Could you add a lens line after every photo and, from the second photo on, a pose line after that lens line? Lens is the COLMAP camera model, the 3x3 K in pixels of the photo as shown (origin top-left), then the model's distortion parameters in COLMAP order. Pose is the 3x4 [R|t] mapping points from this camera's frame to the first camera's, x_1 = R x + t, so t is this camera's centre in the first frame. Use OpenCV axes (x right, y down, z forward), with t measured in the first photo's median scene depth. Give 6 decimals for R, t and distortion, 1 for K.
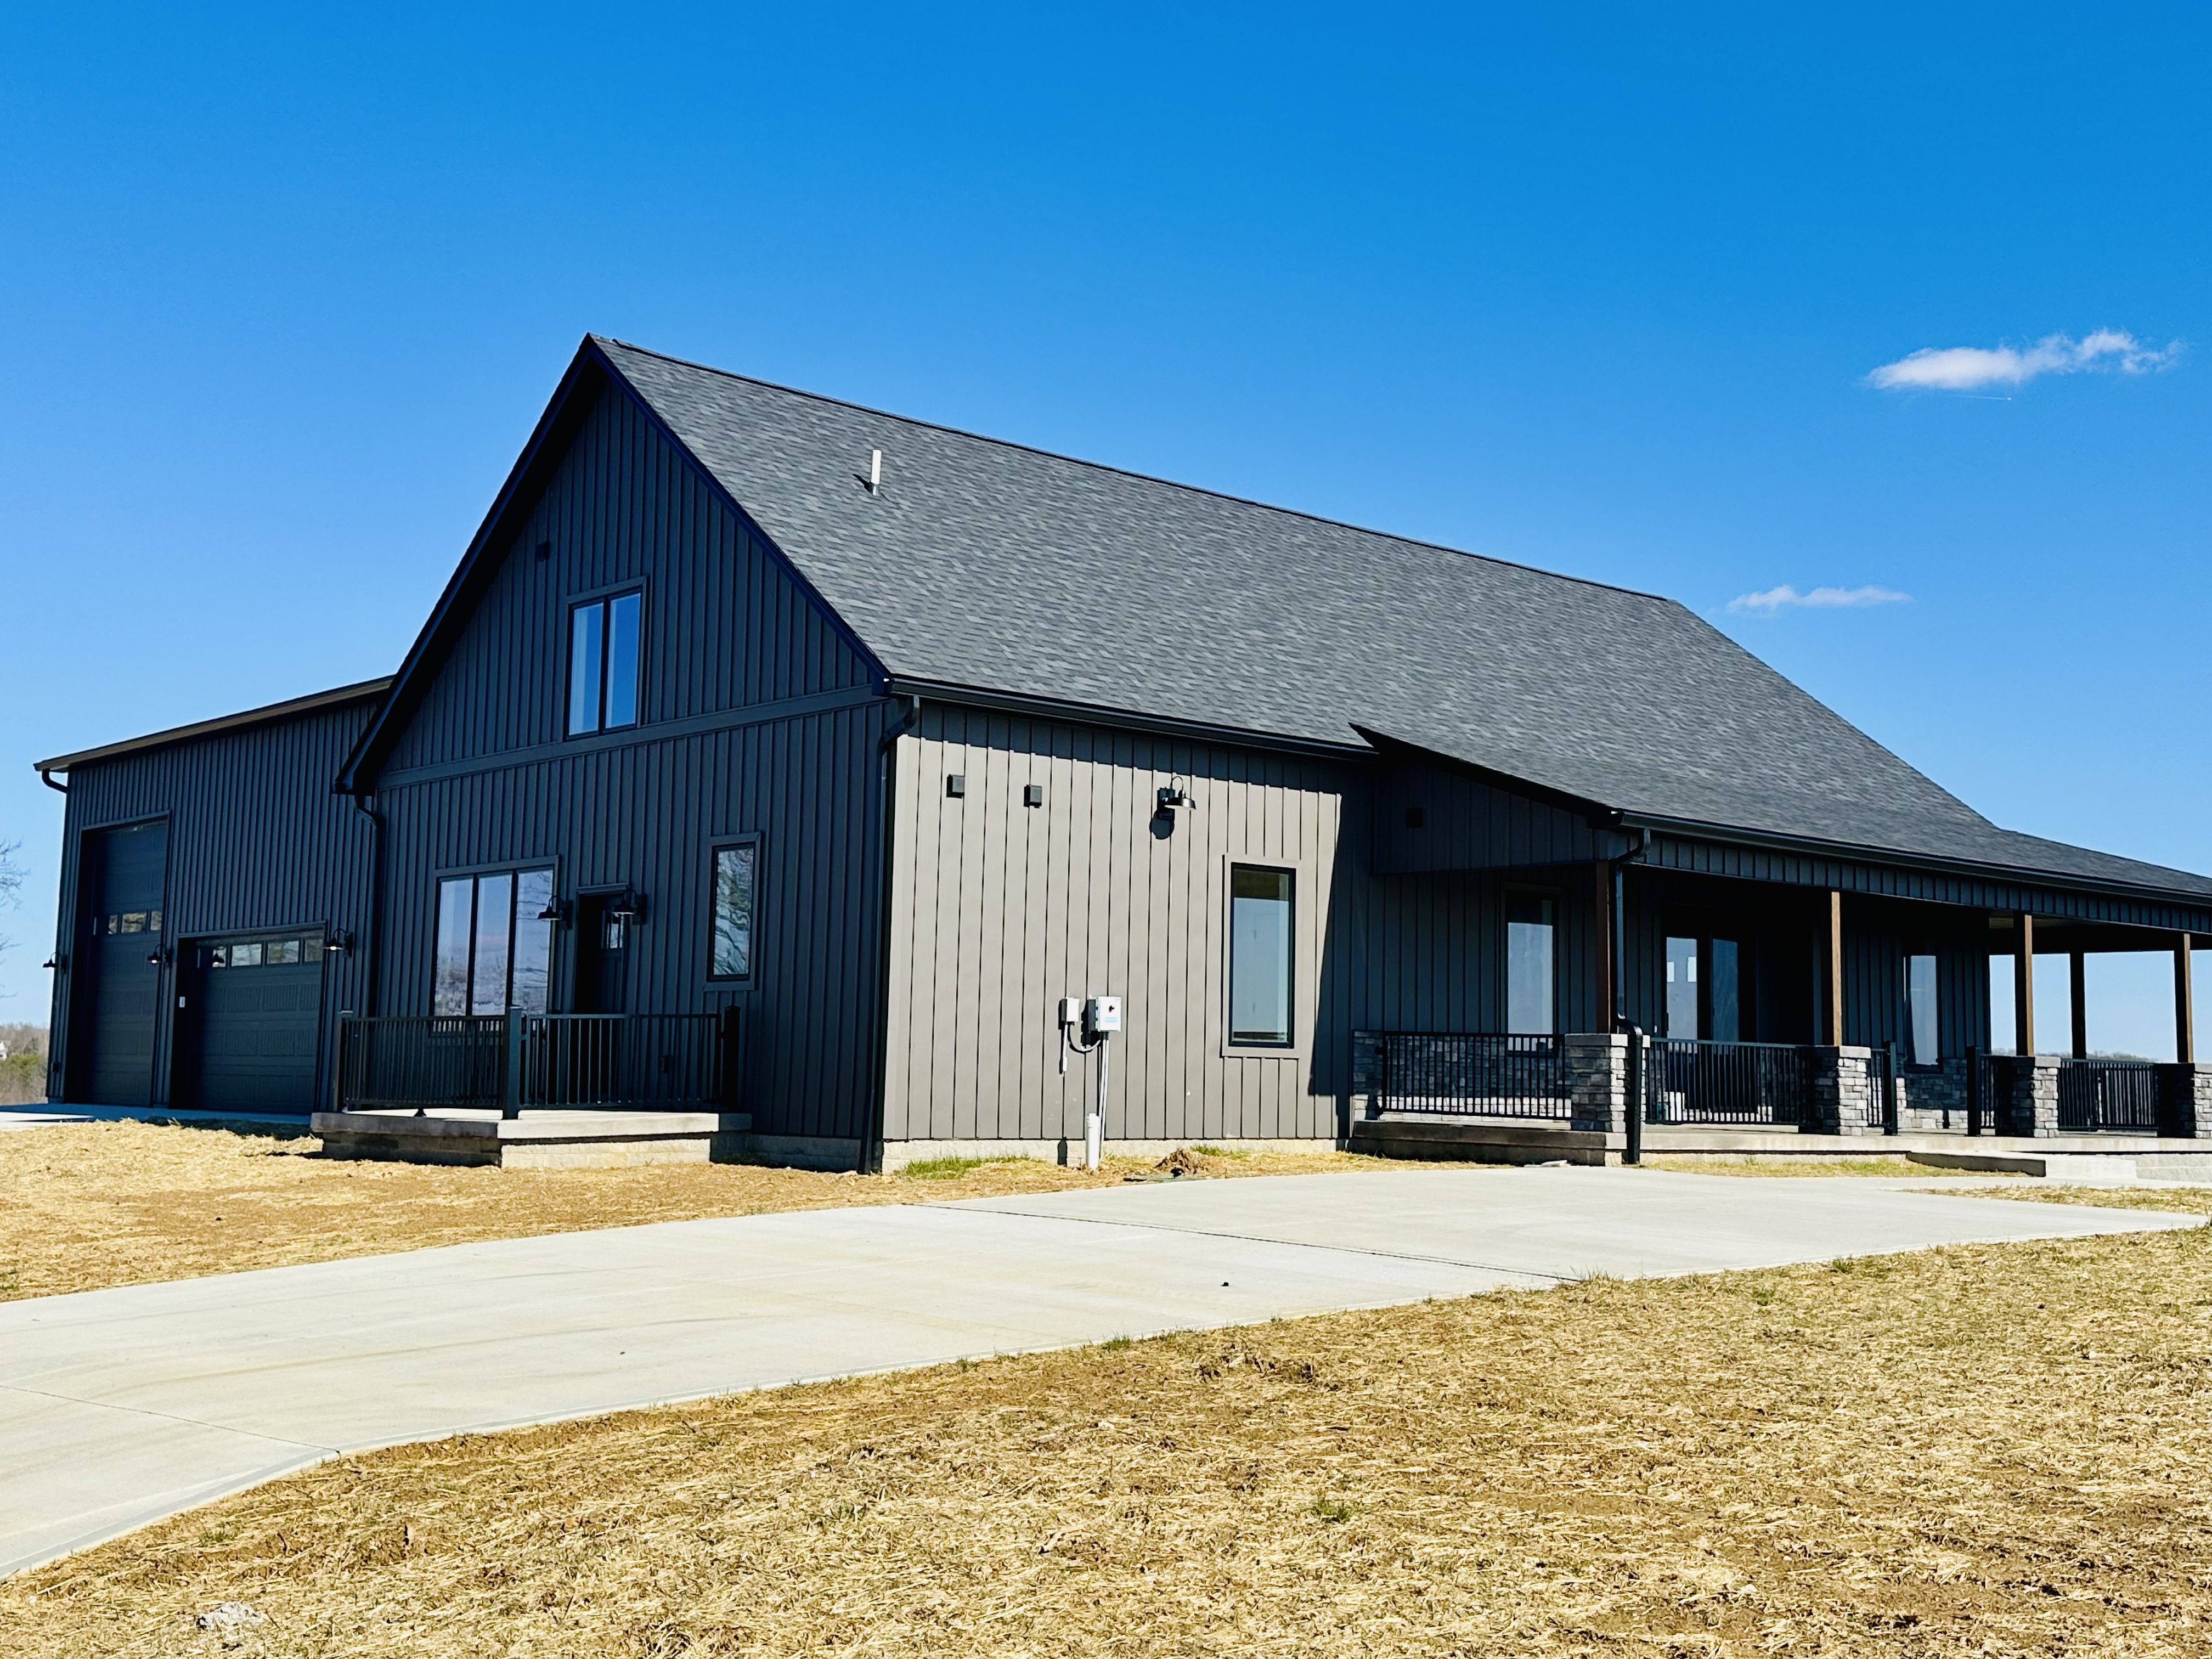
lens RADIAL K [[2438.4, 0, 1153.3], [0, 2438.4, 797.0], [0, 0, 1]] dist [0.060303, 0.000000]
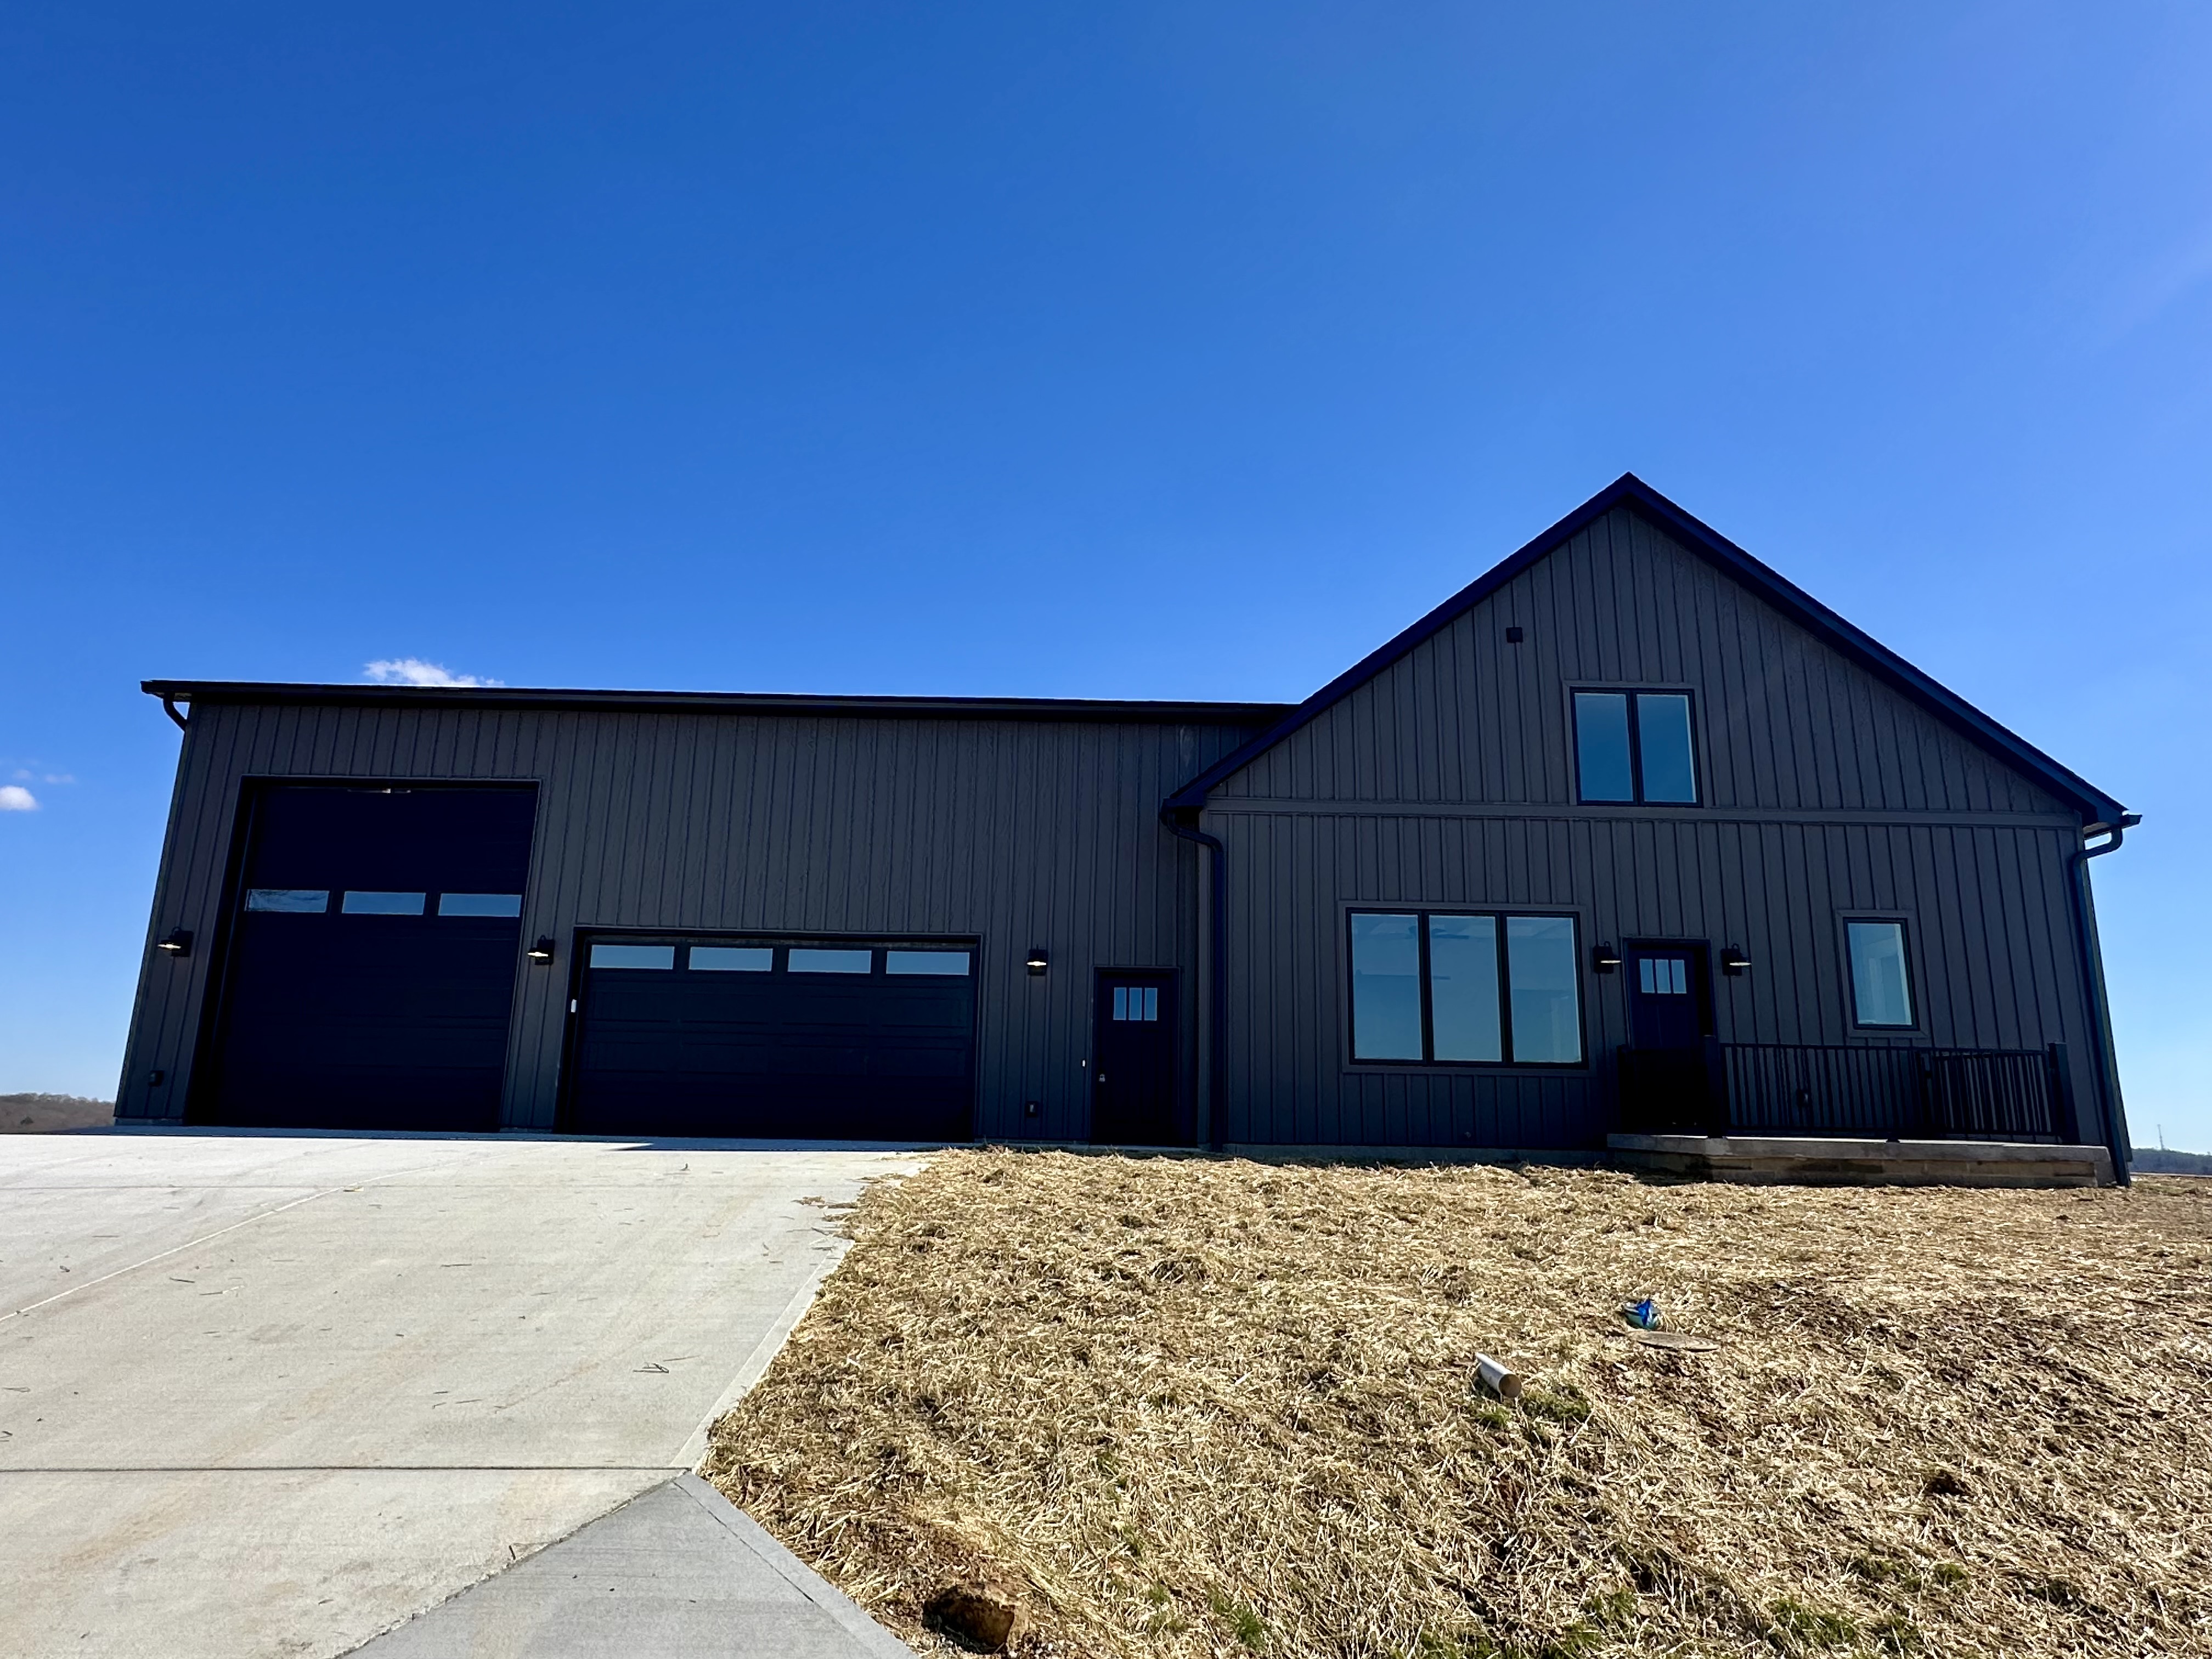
lens RADIAL K [[1325.6, 0, 1124.0], [0, 1325.6, 843.8], [0, 0, 1]] dist [-0.009891, 0.001271]
pose [[0.669828, 0.156913, 0.725747, -0.871269], [-0.094058, 0.987473, -0.126690, 0.097554], [-0.736535, 0.016598, 0.676195, 0.787646]]
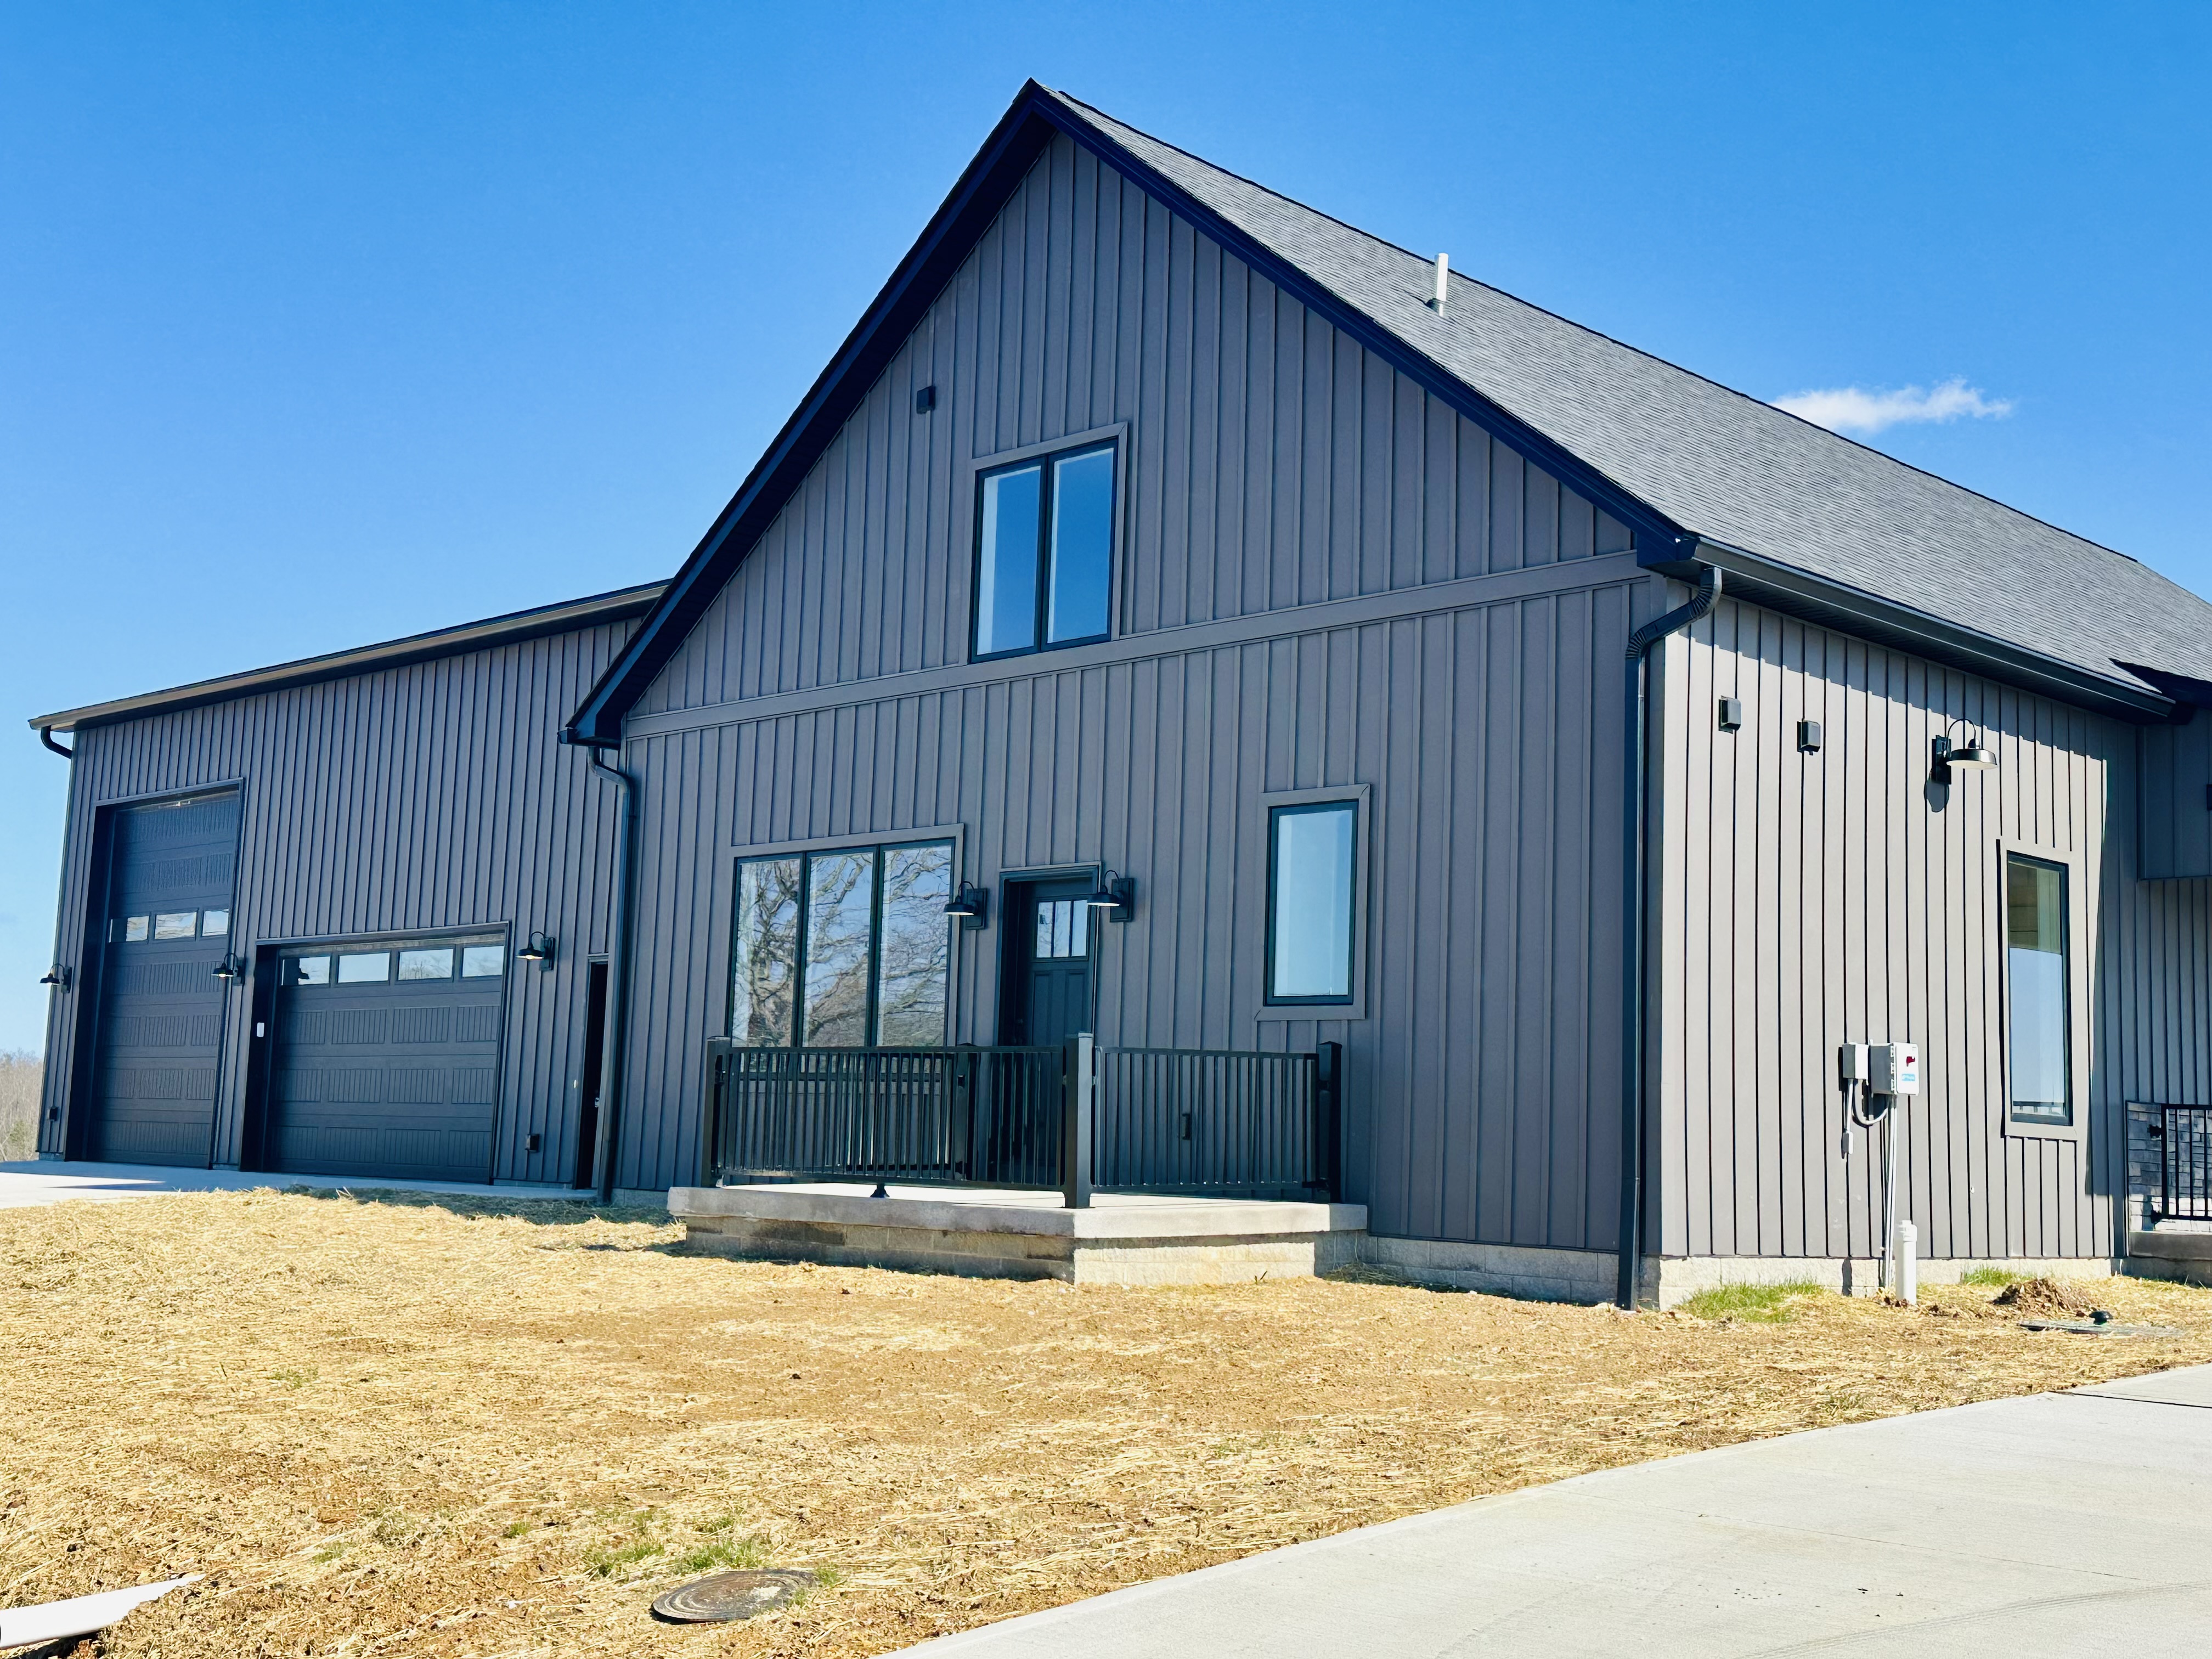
lens RADIAL K [[2551.9, 0, 1060.6], [0, 2551.9, 811.7], [0, 0, 1]] dist [0.121508, 0.000000]
pose [[0.999195, 0.022273, 0.033352, -0.252628], [-0.021820, 0.999665, -0.013890, 0.031404], [-0.033650, 0.013151, 0.999347, 0.280011]]
